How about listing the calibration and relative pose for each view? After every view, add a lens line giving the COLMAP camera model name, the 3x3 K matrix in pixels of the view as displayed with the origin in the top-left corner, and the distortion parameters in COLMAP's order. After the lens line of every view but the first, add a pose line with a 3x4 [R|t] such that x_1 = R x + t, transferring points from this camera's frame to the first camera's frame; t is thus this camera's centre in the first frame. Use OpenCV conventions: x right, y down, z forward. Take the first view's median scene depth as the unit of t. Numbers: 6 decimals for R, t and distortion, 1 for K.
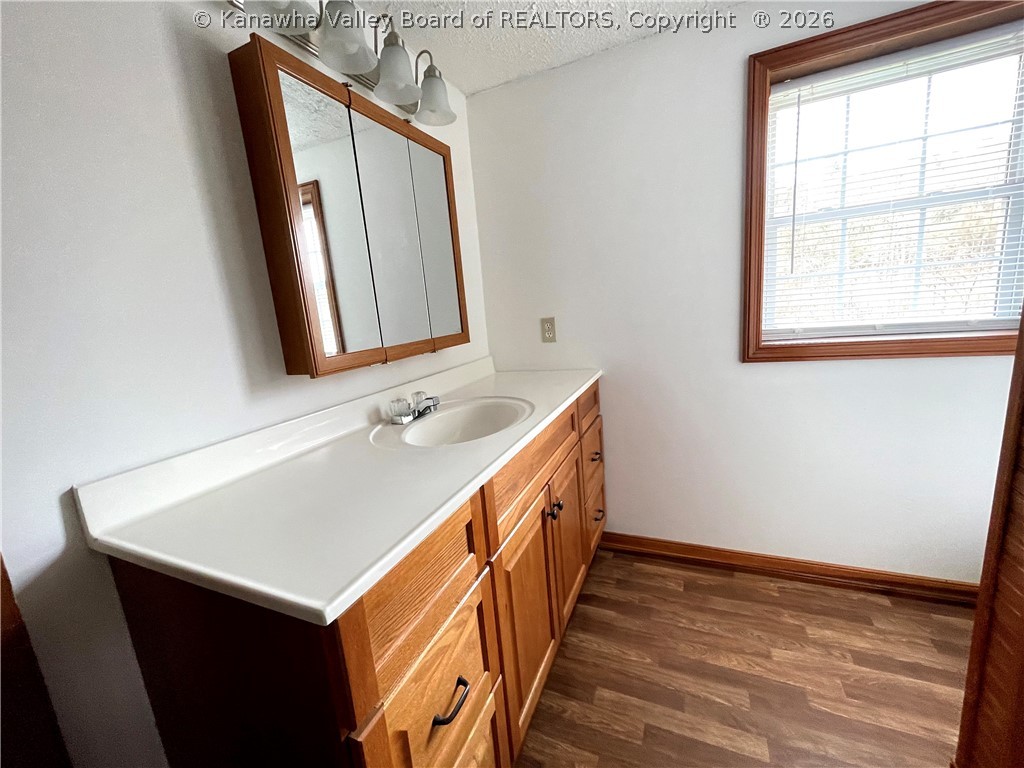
lens RADIAL K [[414.6, 0, 505.0], [0, 414.6, 382.5], [0, 0, 1]] dist [0.002707, -0.000282]
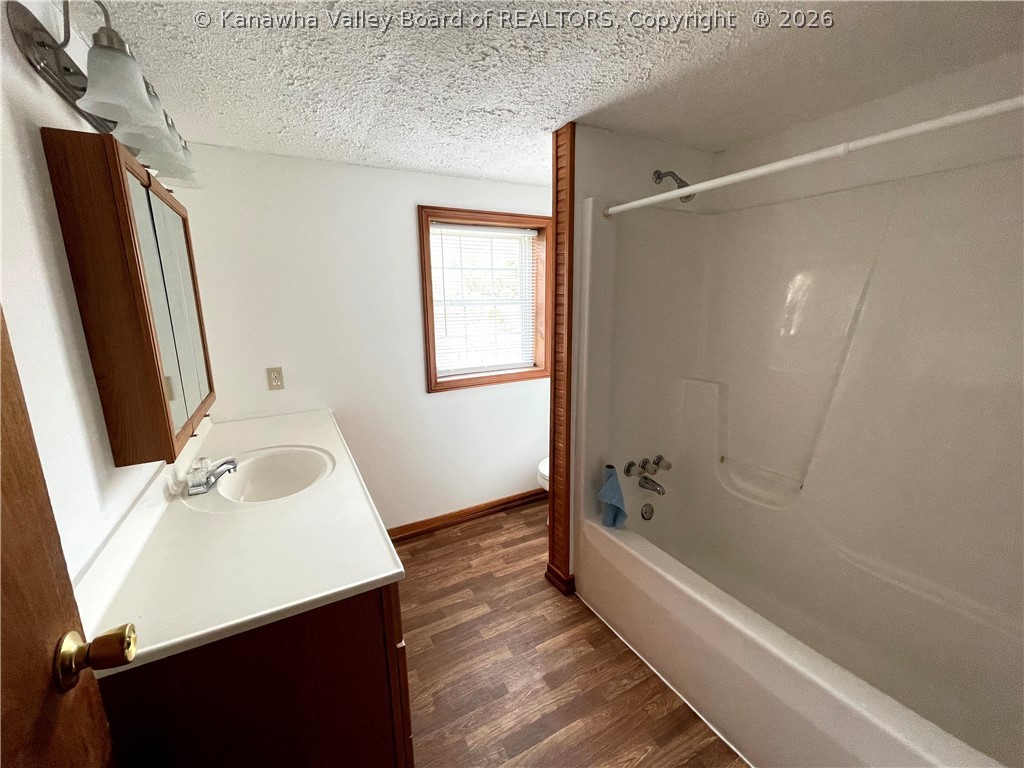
lens RADIAL K [[414.6, 0, 505.0], [0, 414.6, 382.5], [0, 0, 1]] dist [0.002707, -0.000282]
pose [[0.611433, -0.081142, 0.787125, -0.518960], [0.108928, 0.993890, 0.017842, -0.094152], [-0.783763, 0.074831, 0.616536, -0.195641]]
